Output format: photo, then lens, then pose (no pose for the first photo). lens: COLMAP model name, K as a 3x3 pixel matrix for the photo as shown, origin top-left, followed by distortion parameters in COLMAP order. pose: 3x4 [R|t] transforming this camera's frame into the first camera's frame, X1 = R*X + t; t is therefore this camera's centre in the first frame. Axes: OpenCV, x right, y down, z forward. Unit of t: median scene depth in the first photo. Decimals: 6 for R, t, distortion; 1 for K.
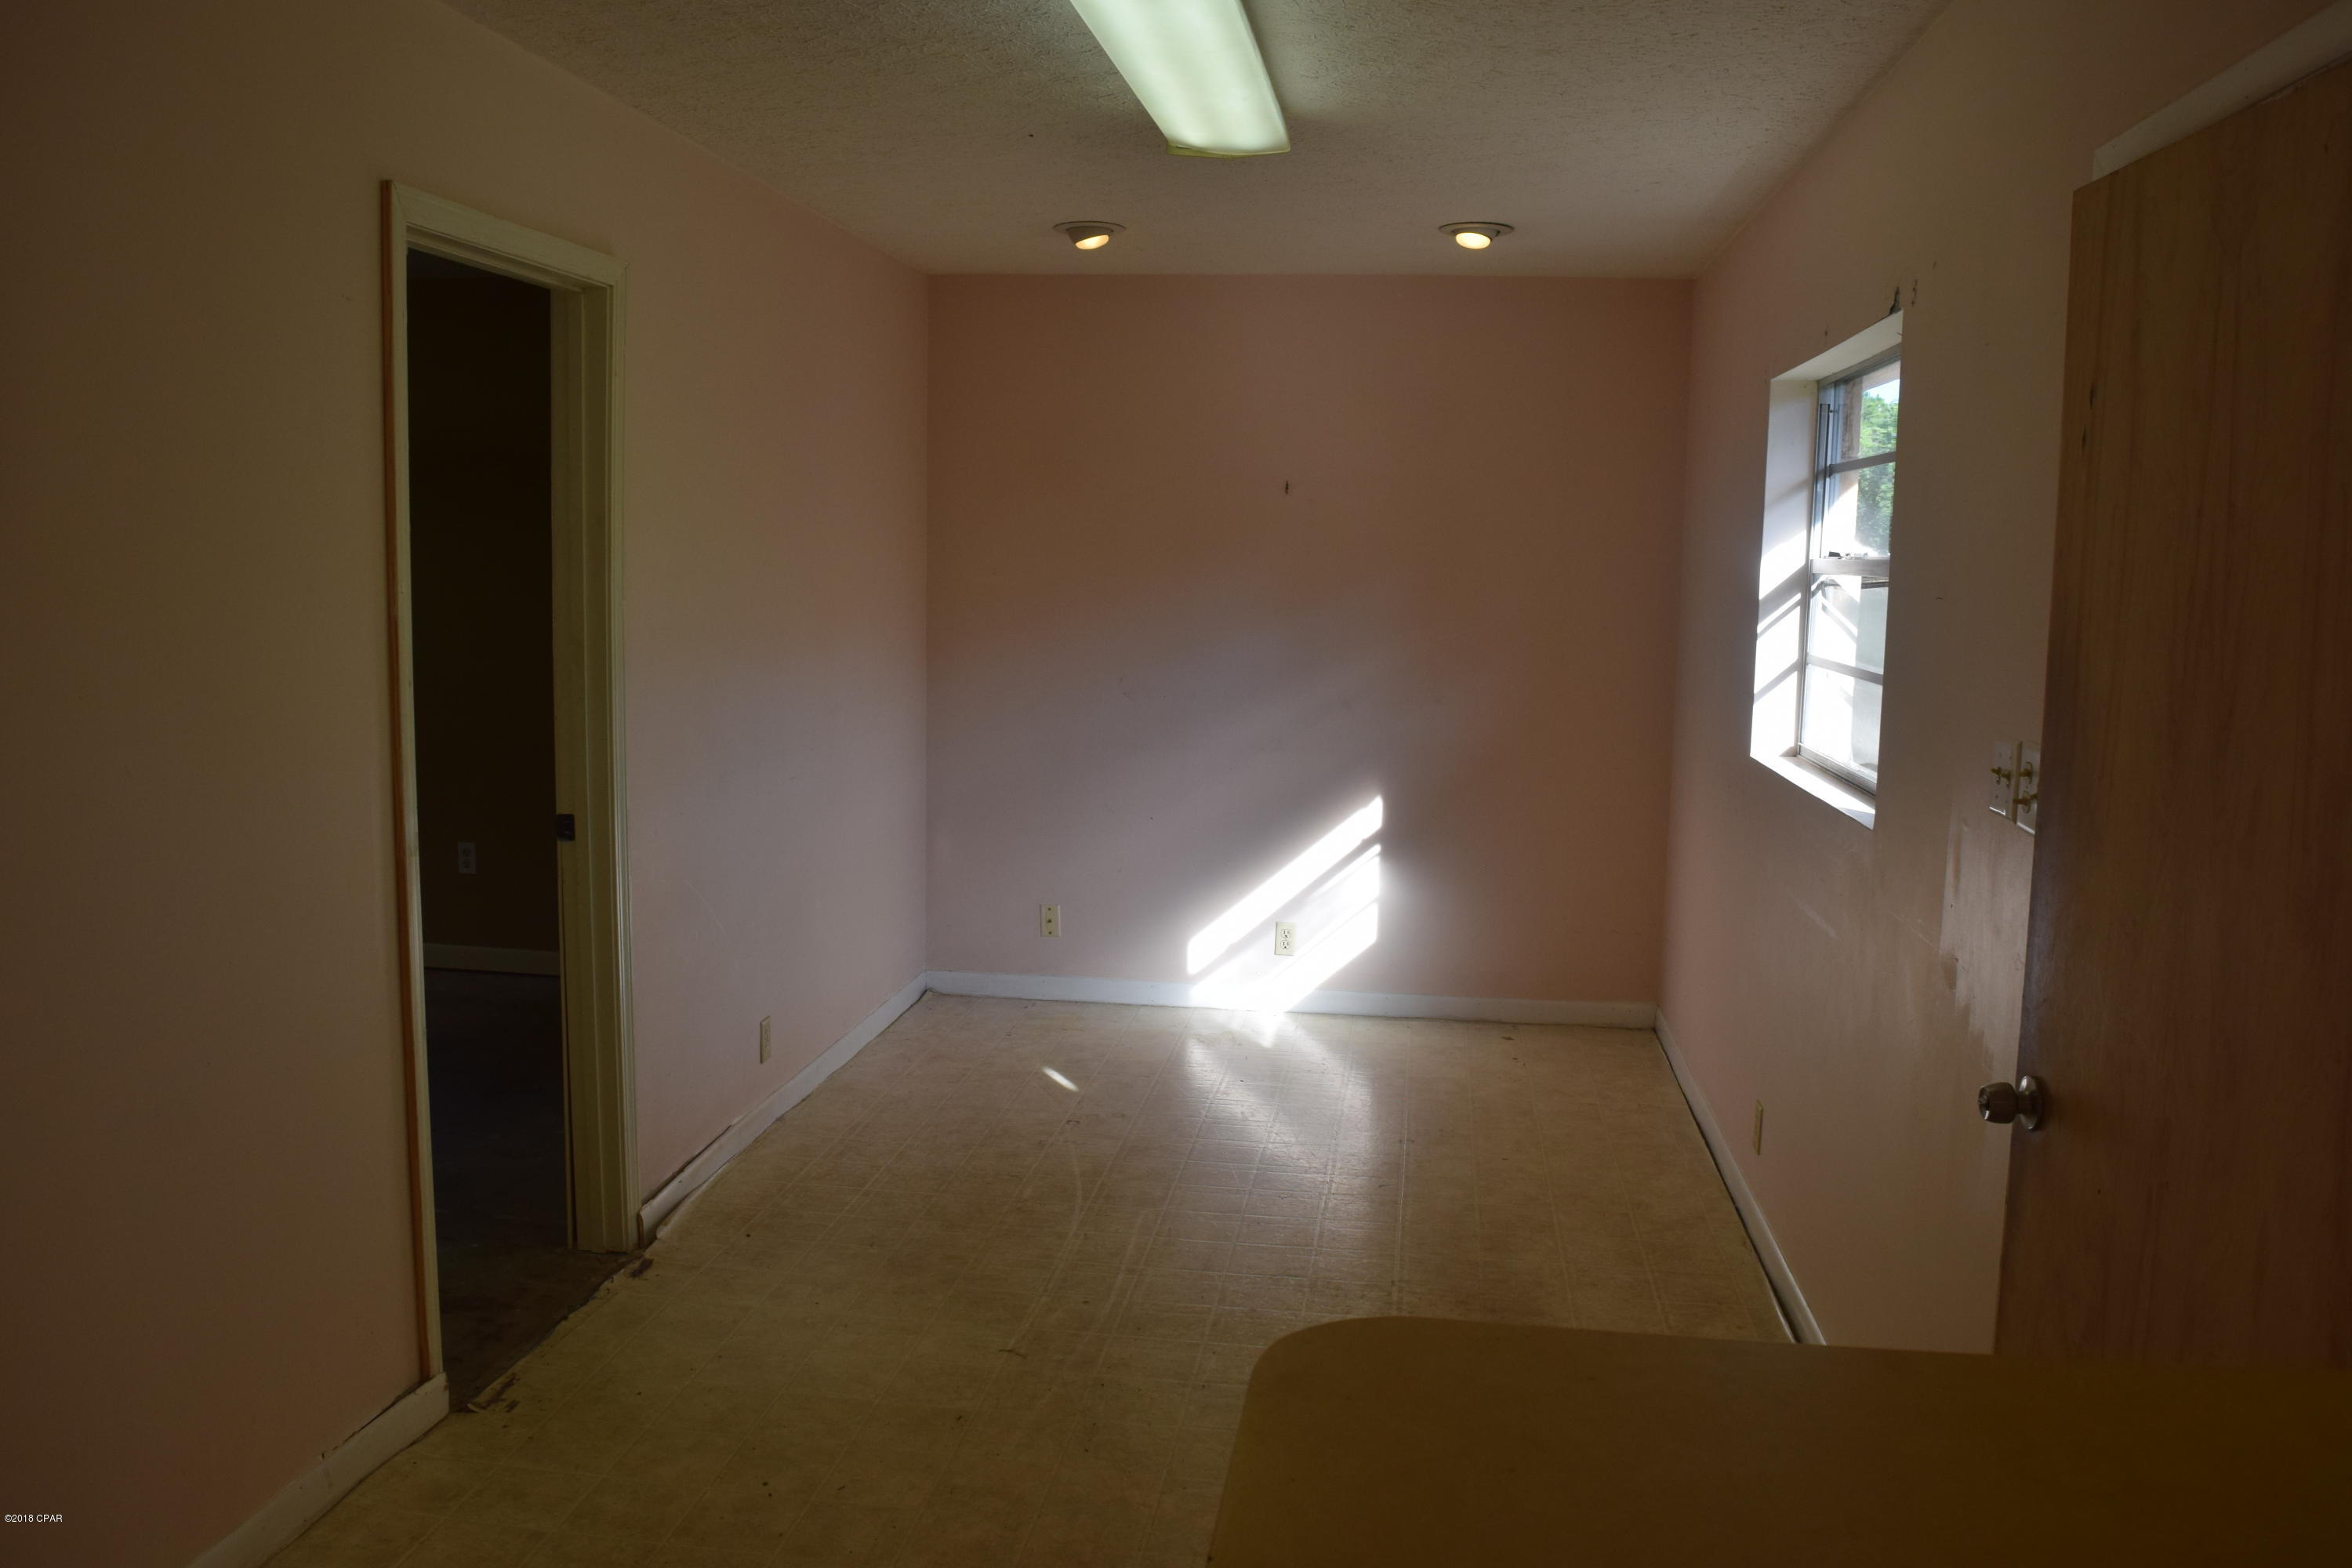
lens RADIAL K [[1880.0, 0, 1177.8], [0, 1880.0, 786.4], [0, 0, 1]] dist [-0.098258, 0.026385]
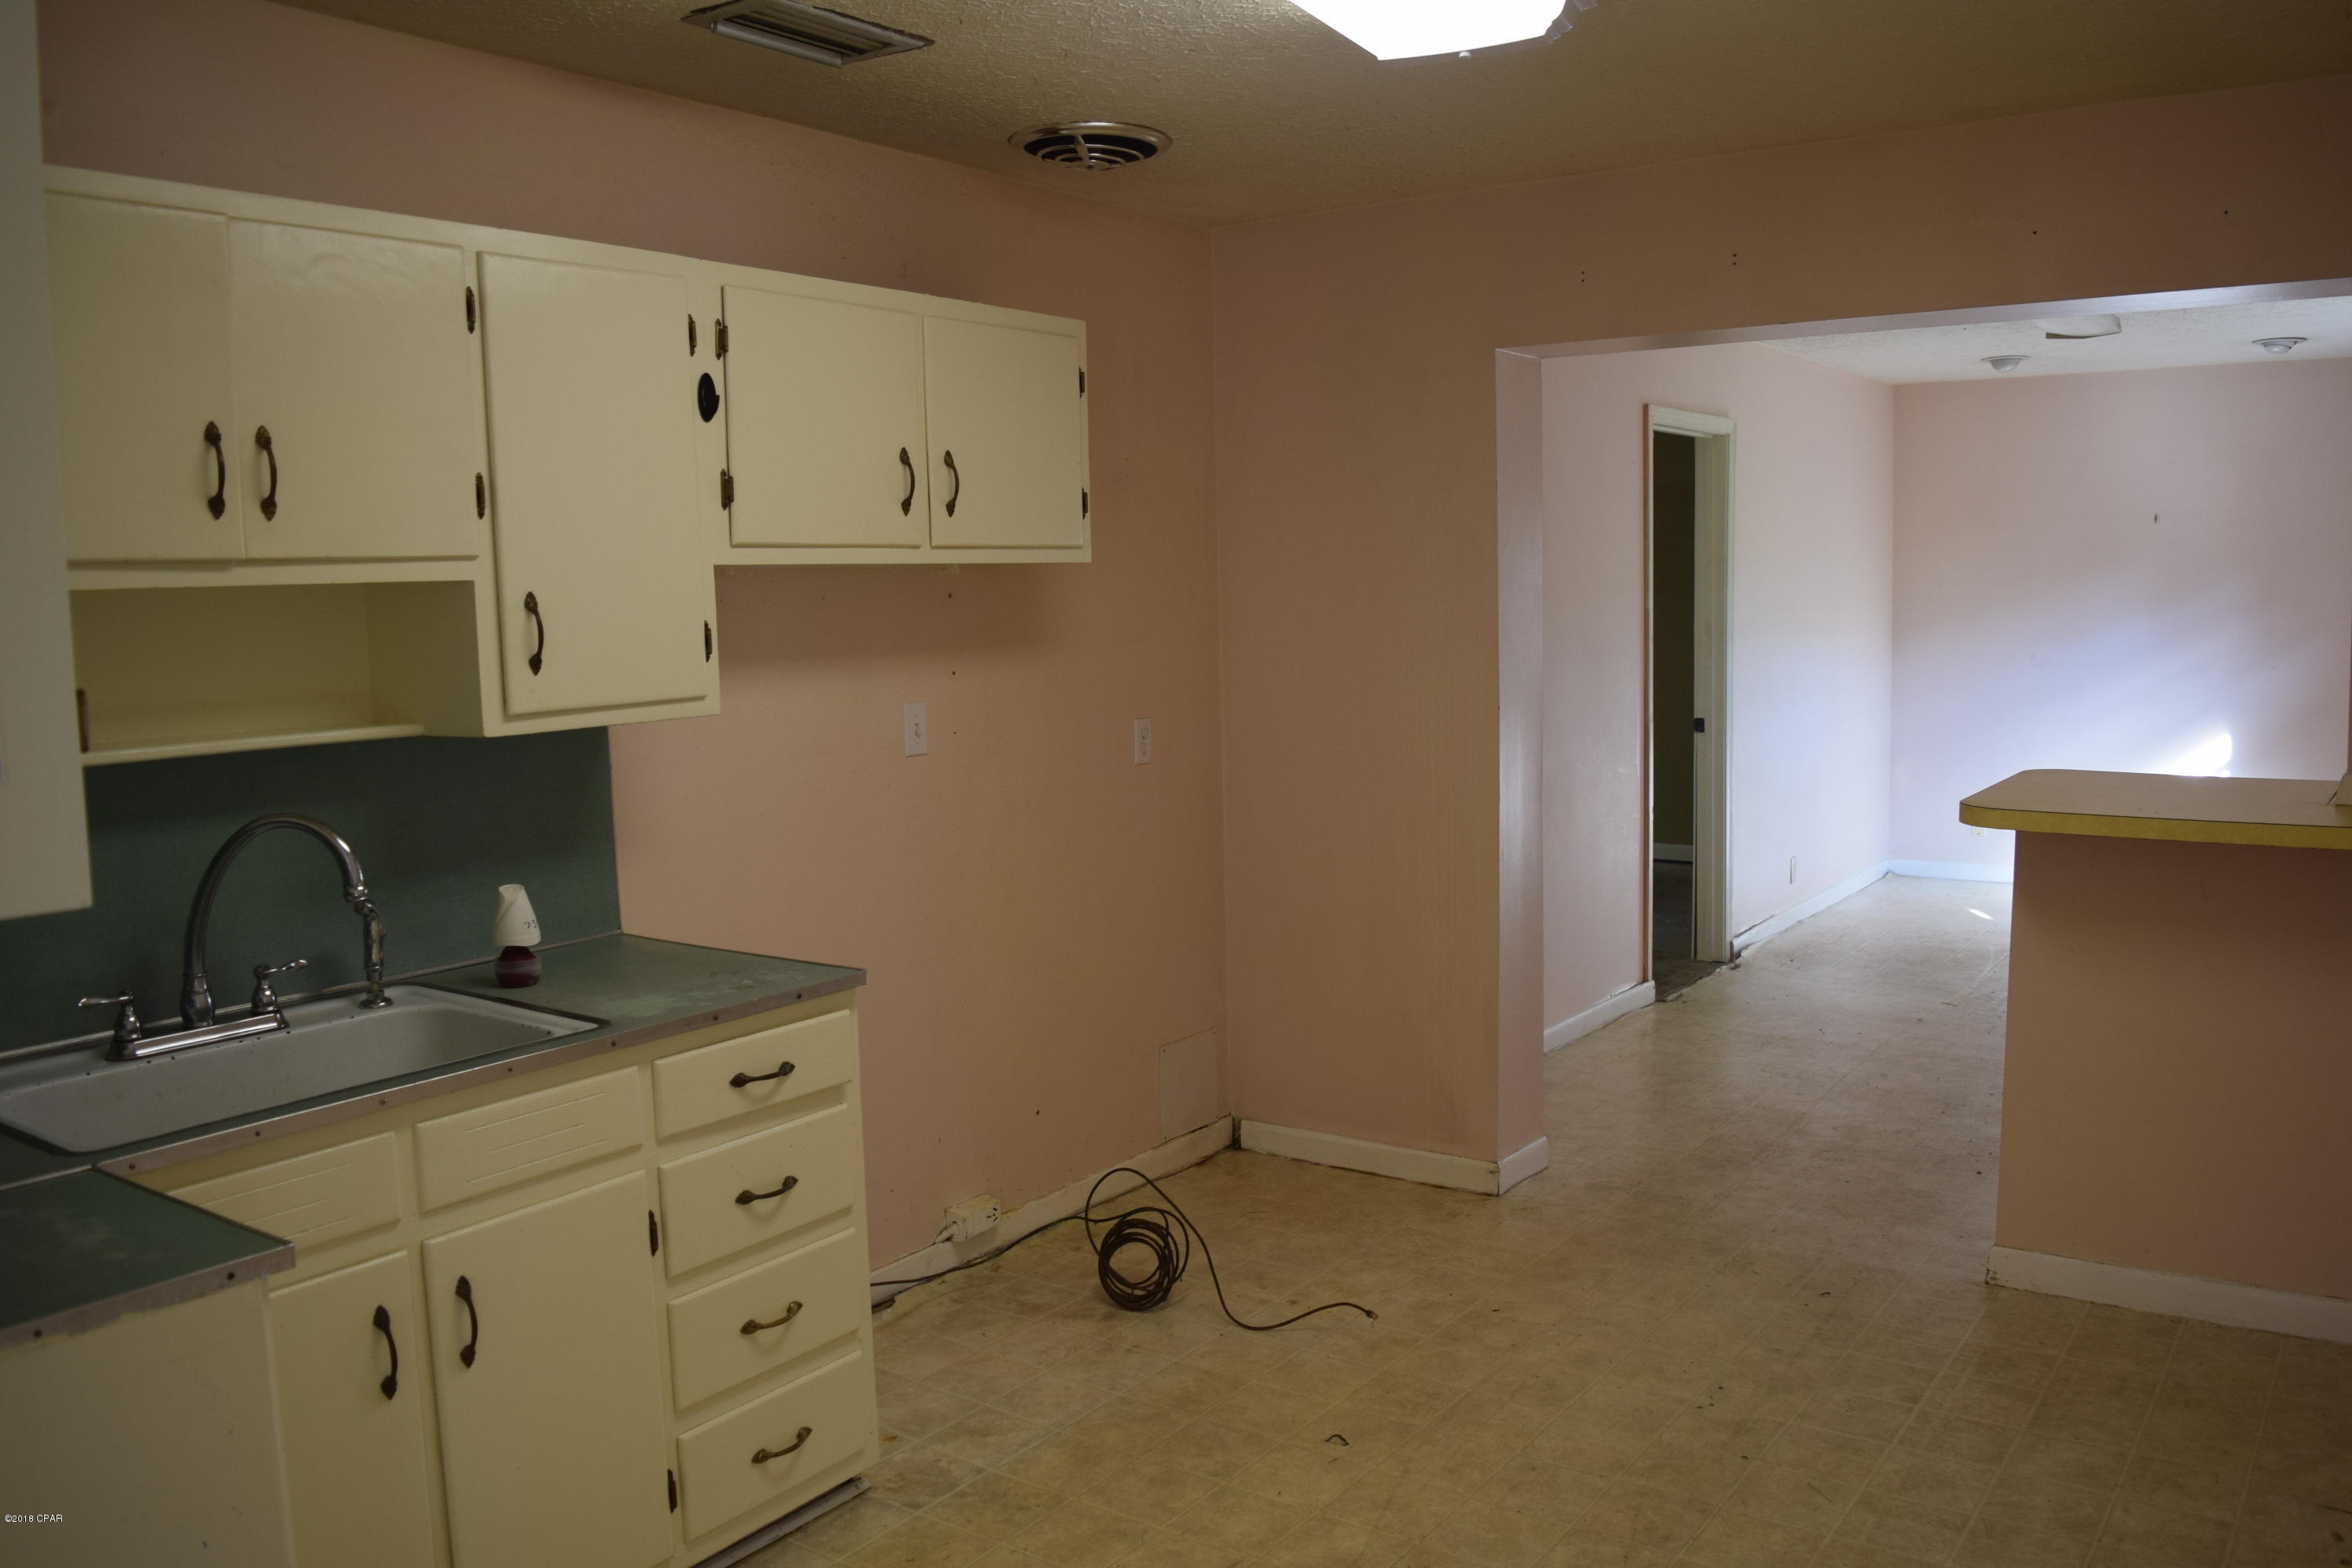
lens RADIAL K [[1880.0, 0, 1178.9], [0, 1880.0, 789.7], [0, 0, 1]] dist [-0.098258, 0.026385]
pose [[0.886416, 0.009808, -0.462785, 0.072148], [-0.017366, 0.999776, -0.012075, 0.117456], [0.462563, 0.018740, 0.886388, -0.884216]]
